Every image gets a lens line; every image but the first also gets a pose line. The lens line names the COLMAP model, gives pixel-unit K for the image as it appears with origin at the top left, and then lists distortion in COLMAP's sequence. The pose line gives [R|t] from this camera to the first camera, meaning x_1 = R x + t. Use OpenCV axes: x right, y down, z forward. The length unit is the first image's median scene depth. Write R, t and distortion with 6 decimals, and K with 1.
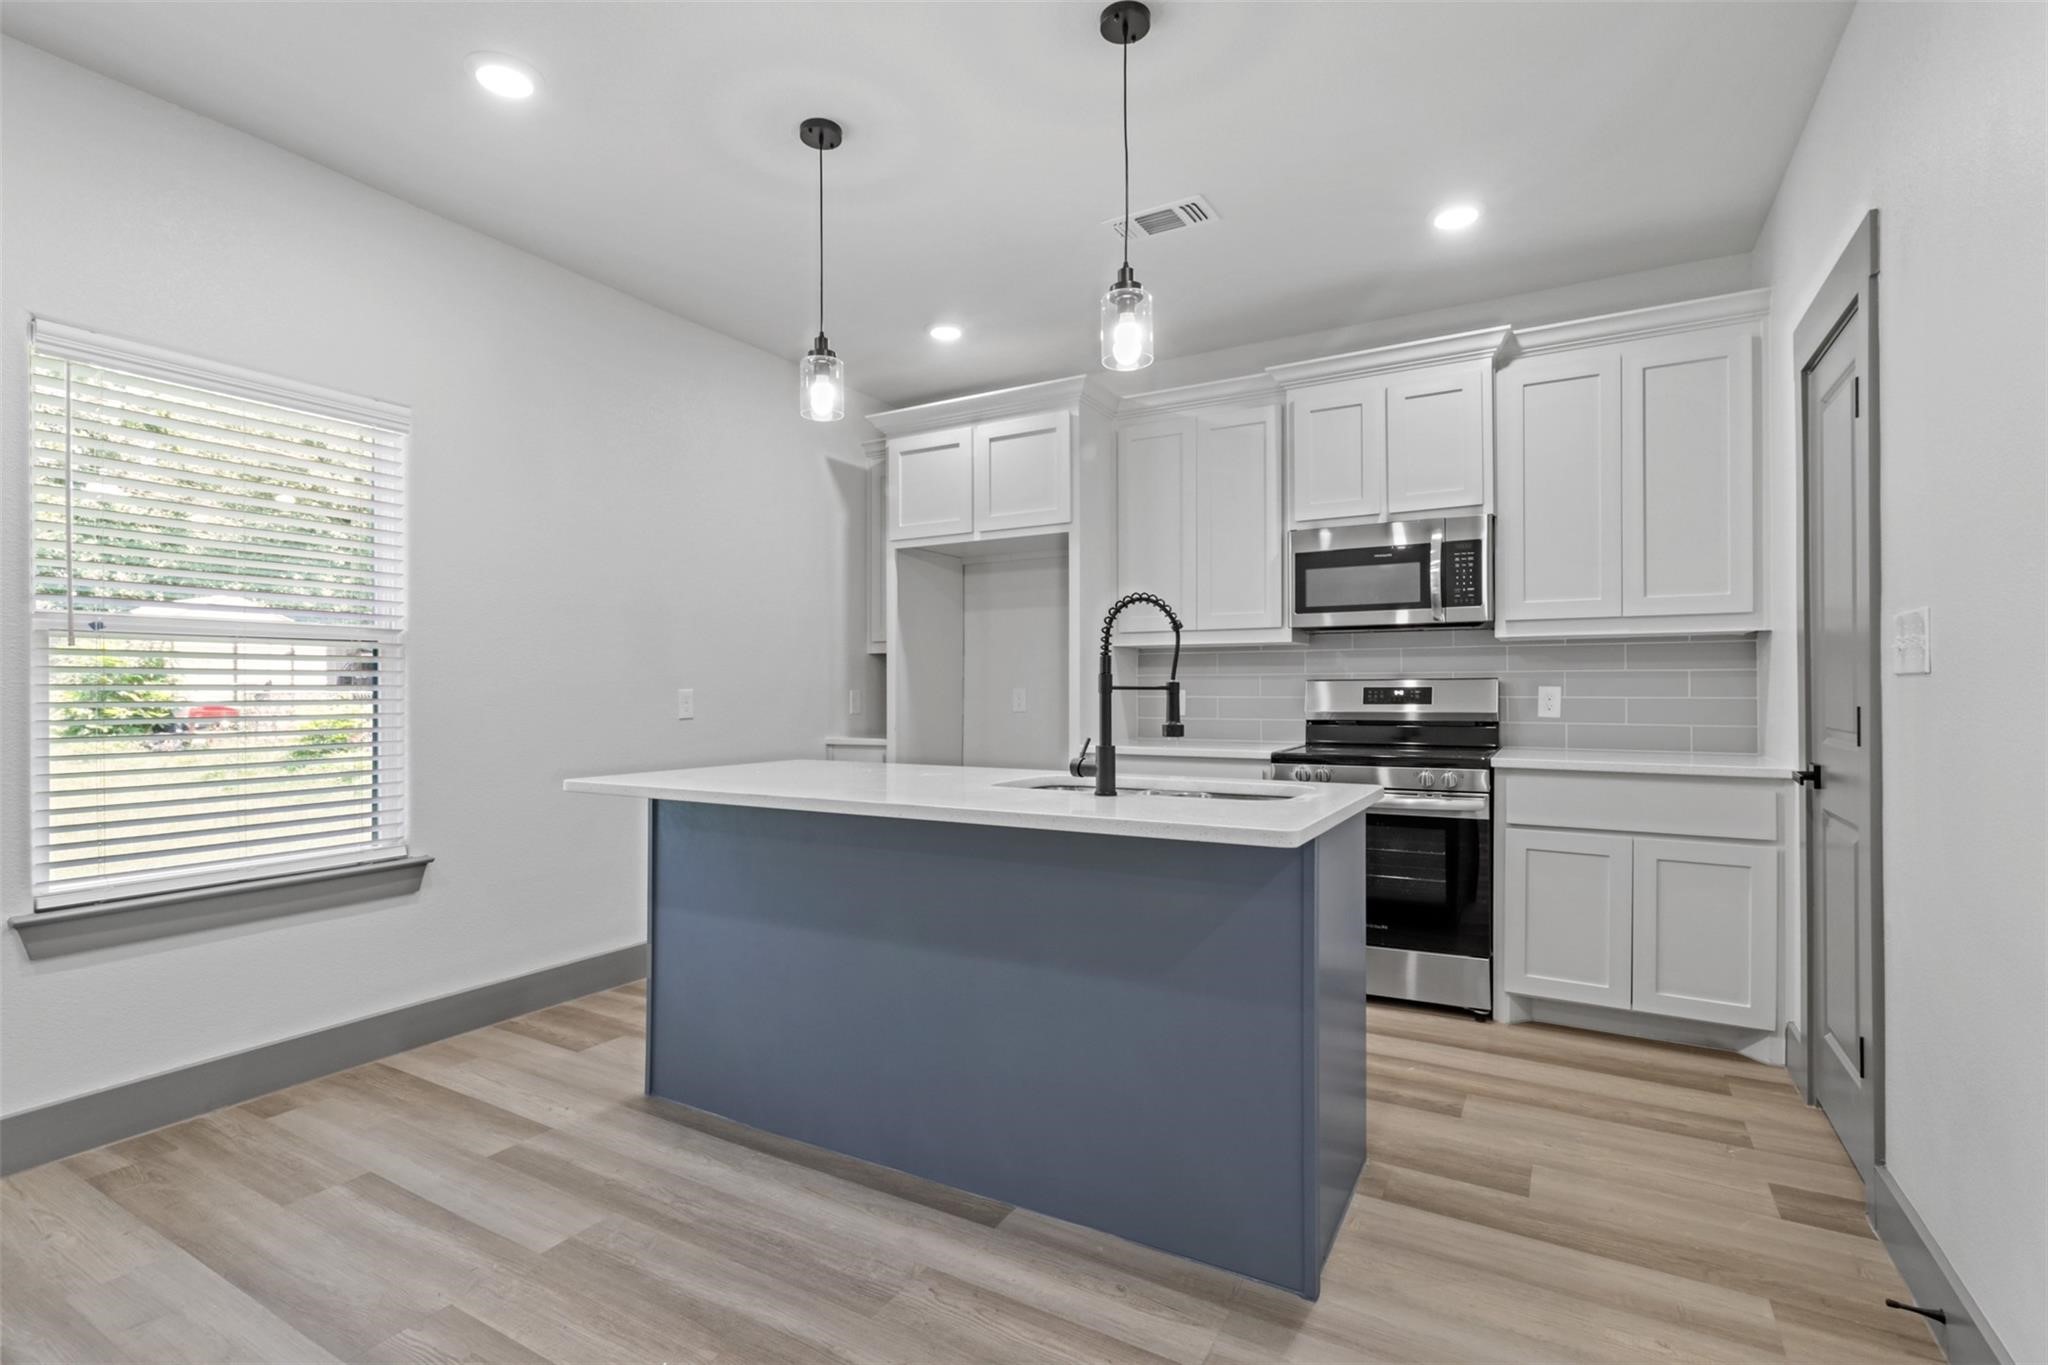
lens RADIAL K [[956.1, 0, 1010.9], [0, 956.1, 680.0], [0, 0, 1]] dist [0.014412, -0.002242]
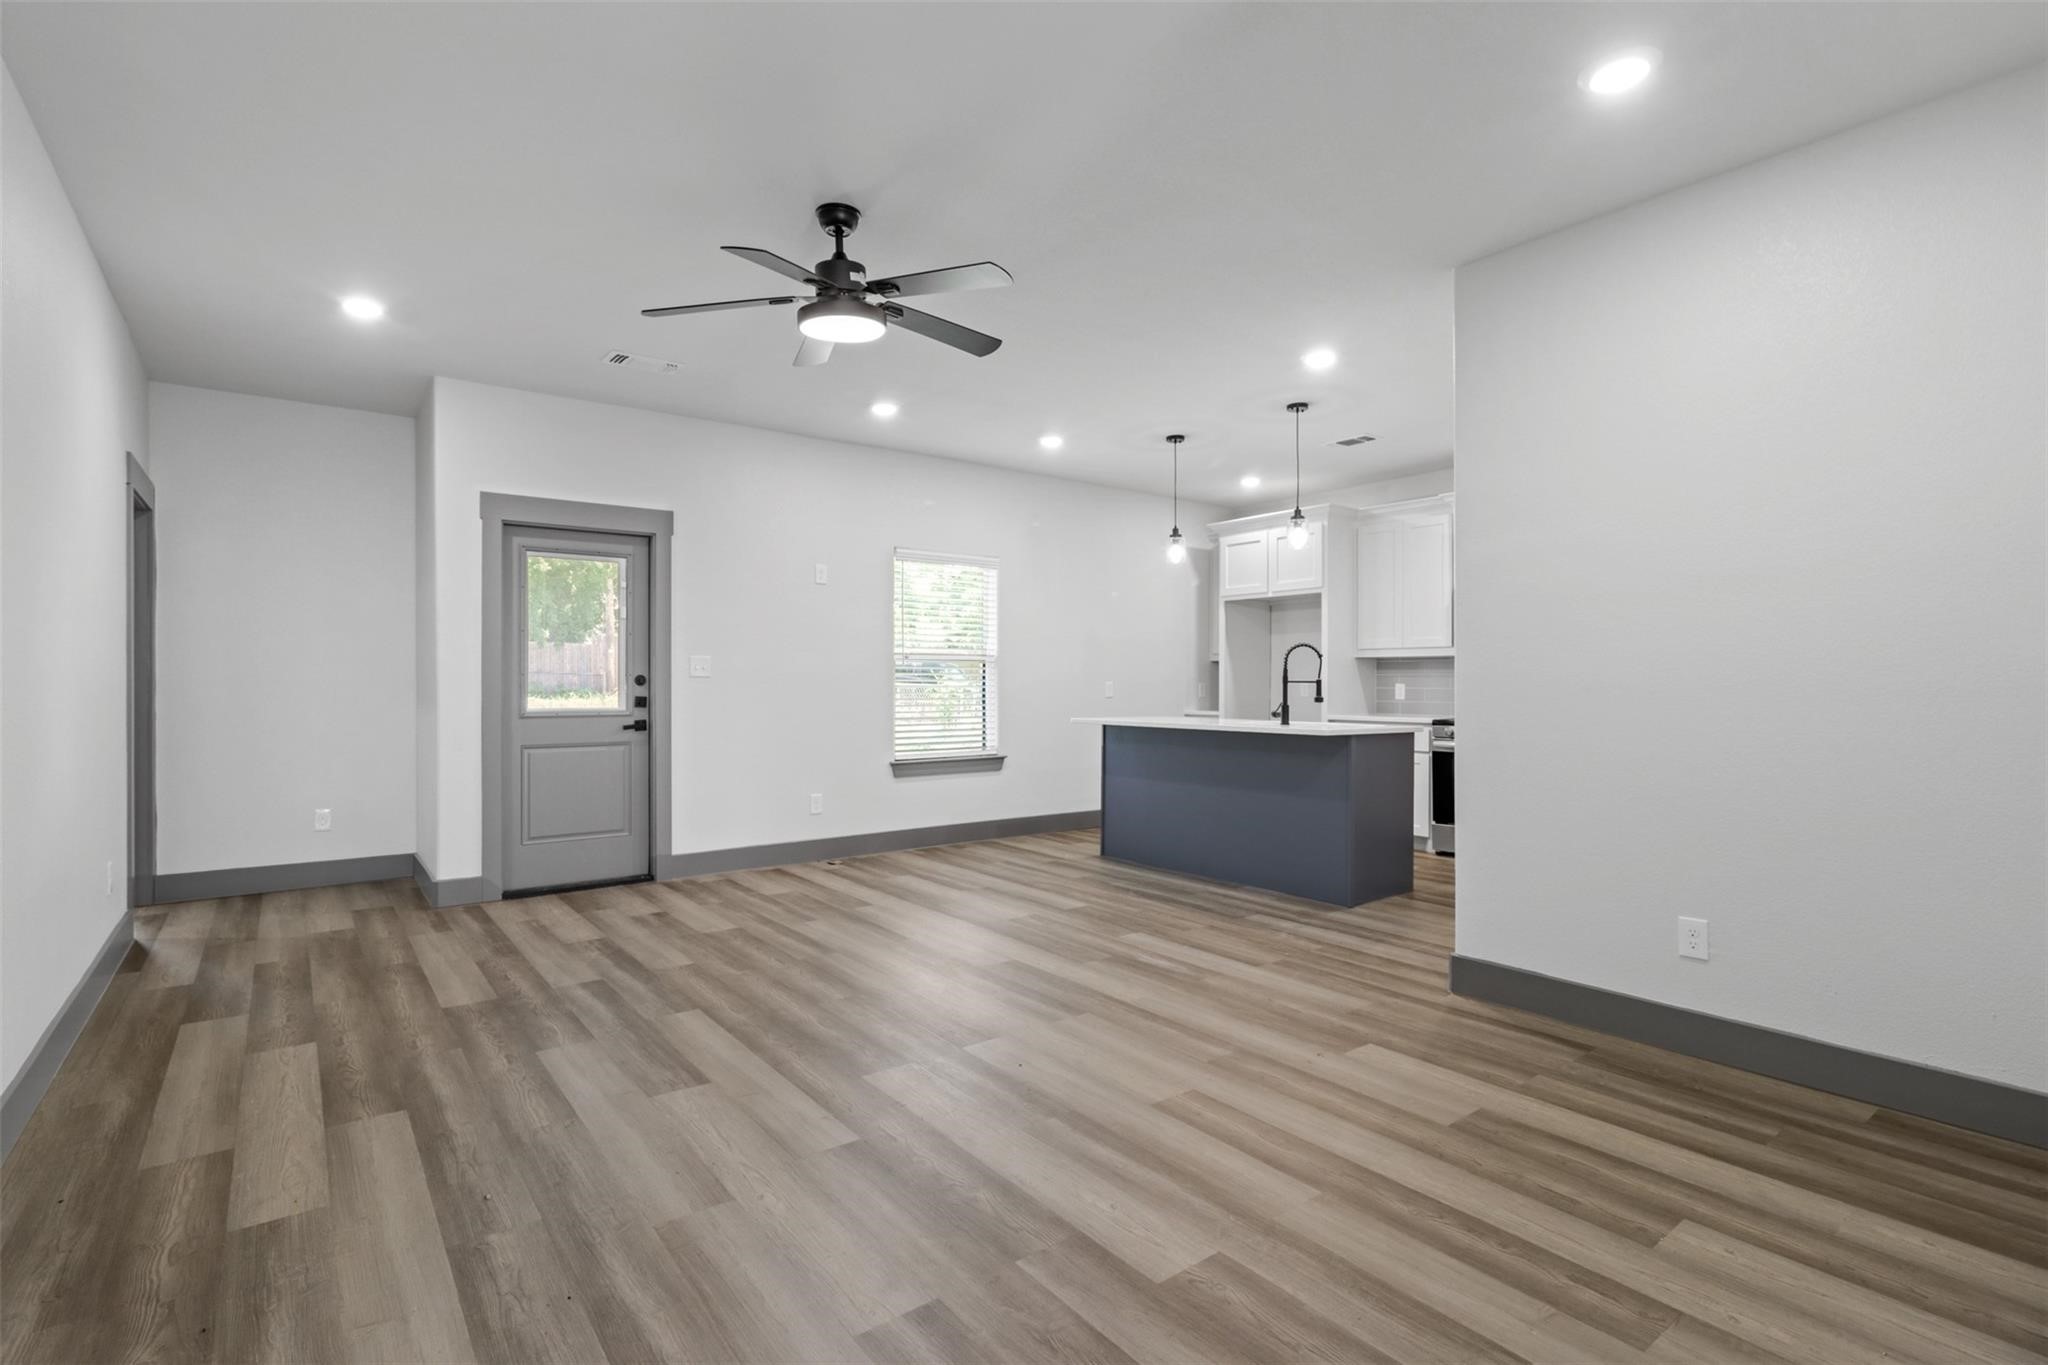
lens RADIAL K [[956.1, 0, 1022.1], [0, 956.1, 669.7], [0, 0, 1]] dist [0.014412, -0.002242]
pose [[0.928472, -0.000314, -0.371402, 0.265674], [-0.002031, 0.999980, -0.005923, -0.004089], [0.371396, 0.006254, 0.928453, -1.069795]]
